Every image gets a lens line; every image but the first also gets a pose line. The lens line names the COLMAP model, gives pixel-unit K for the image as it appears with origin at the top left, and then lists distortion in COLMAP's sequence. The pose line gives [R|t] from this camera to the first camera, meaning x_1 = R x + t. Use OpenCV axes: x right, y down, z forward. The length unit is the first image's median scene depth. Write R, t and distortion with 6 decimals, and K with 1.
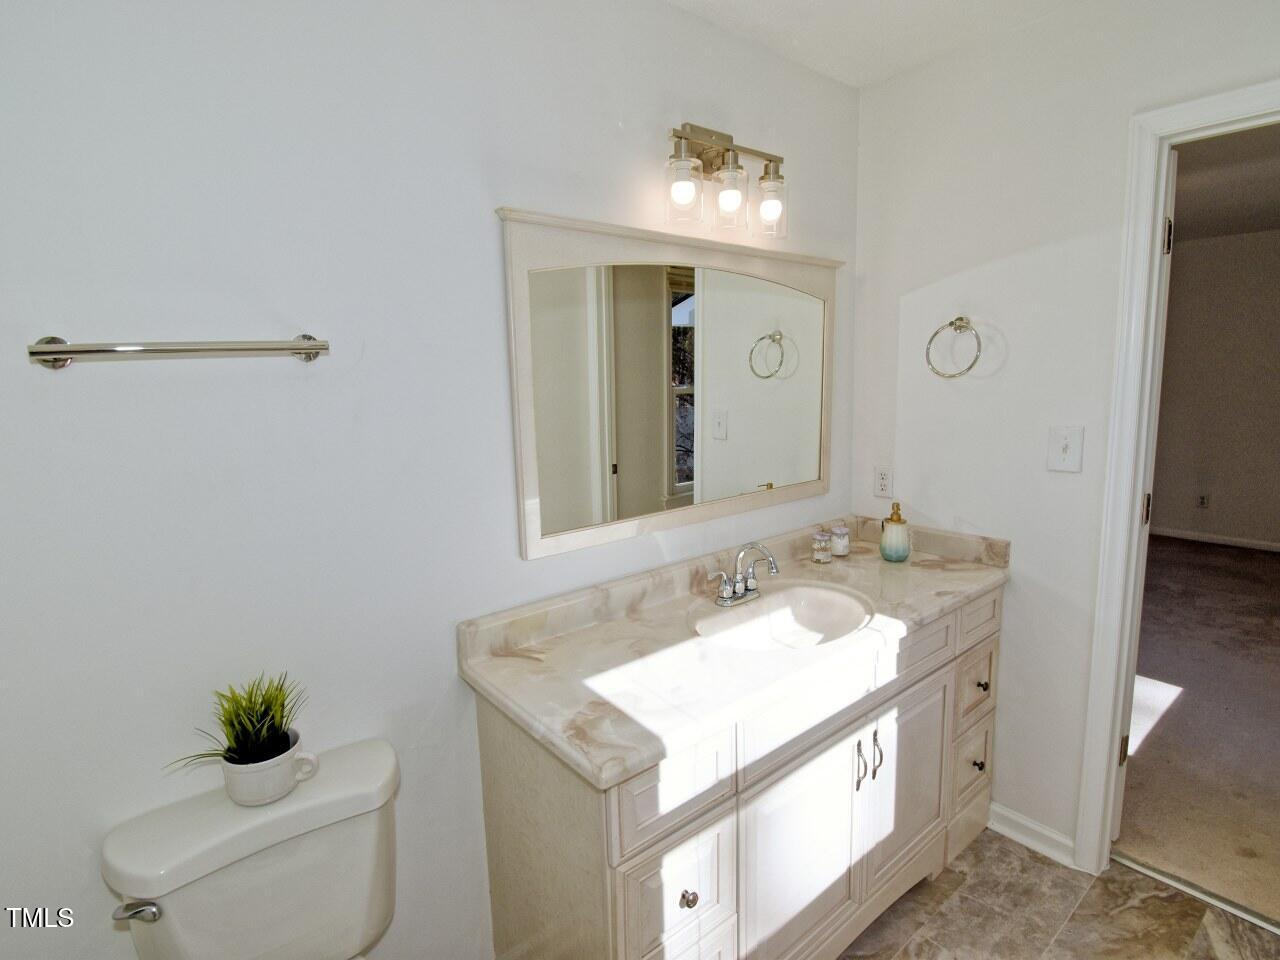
lens RADIAL K [[660.3, 0, 640.1], [0, 660.3, 474.7], [0, 0, 1]] dist [-0.015315, -0.004639]
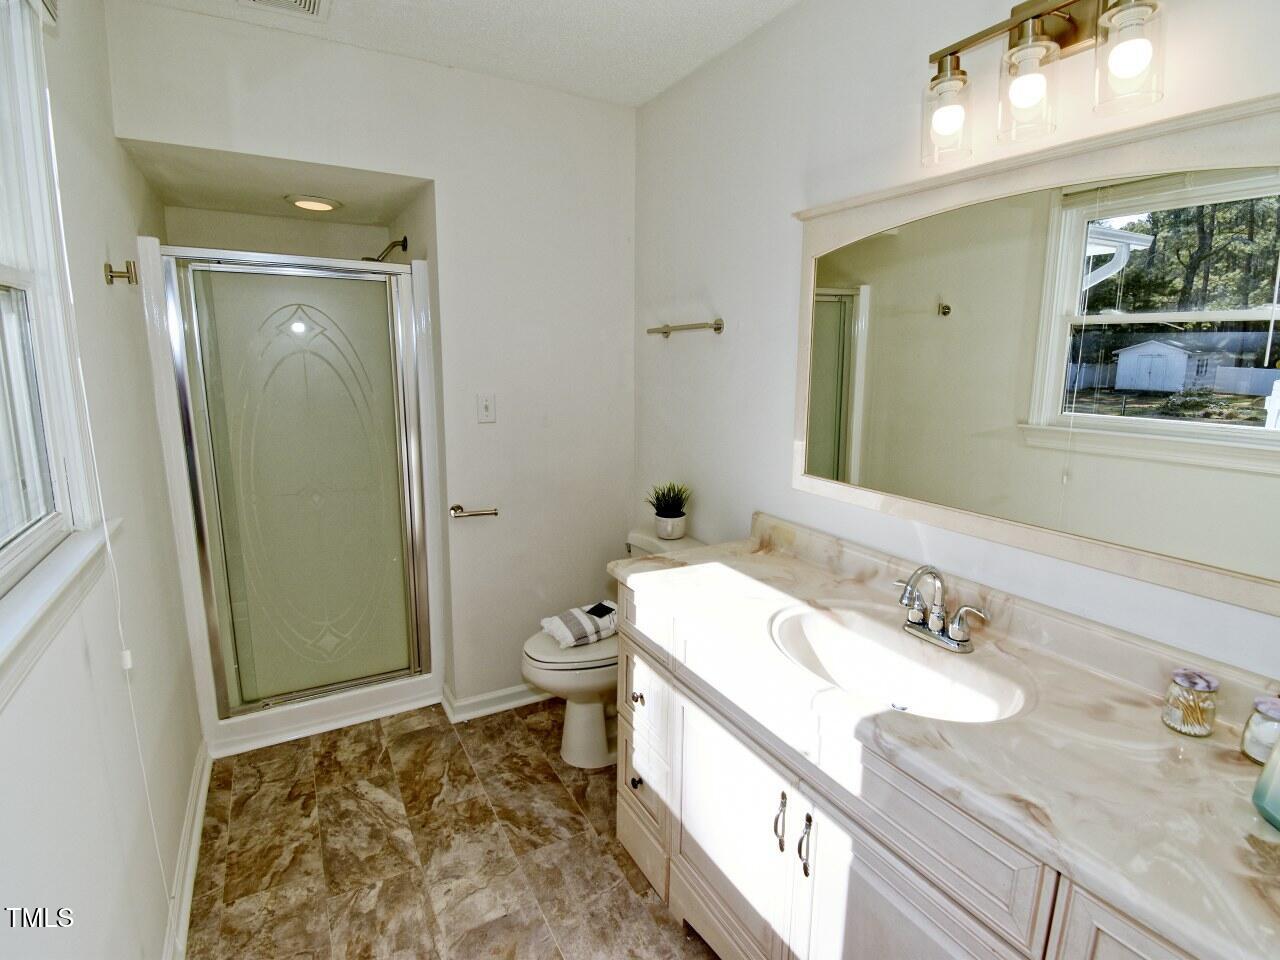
lens RADIAL K [[637.5, 0, 639.7], [0, 637.5, 474.8], [0, 0, 1]] dist [0.012691, -0.020892]
pose [[-0.170361, 0.211078, -0.962509, 1.281228], [-0.156472, 0.958599, 0.237916, -0.172616], [0.972879, 0.191137, -0.130281, 1.035205]]
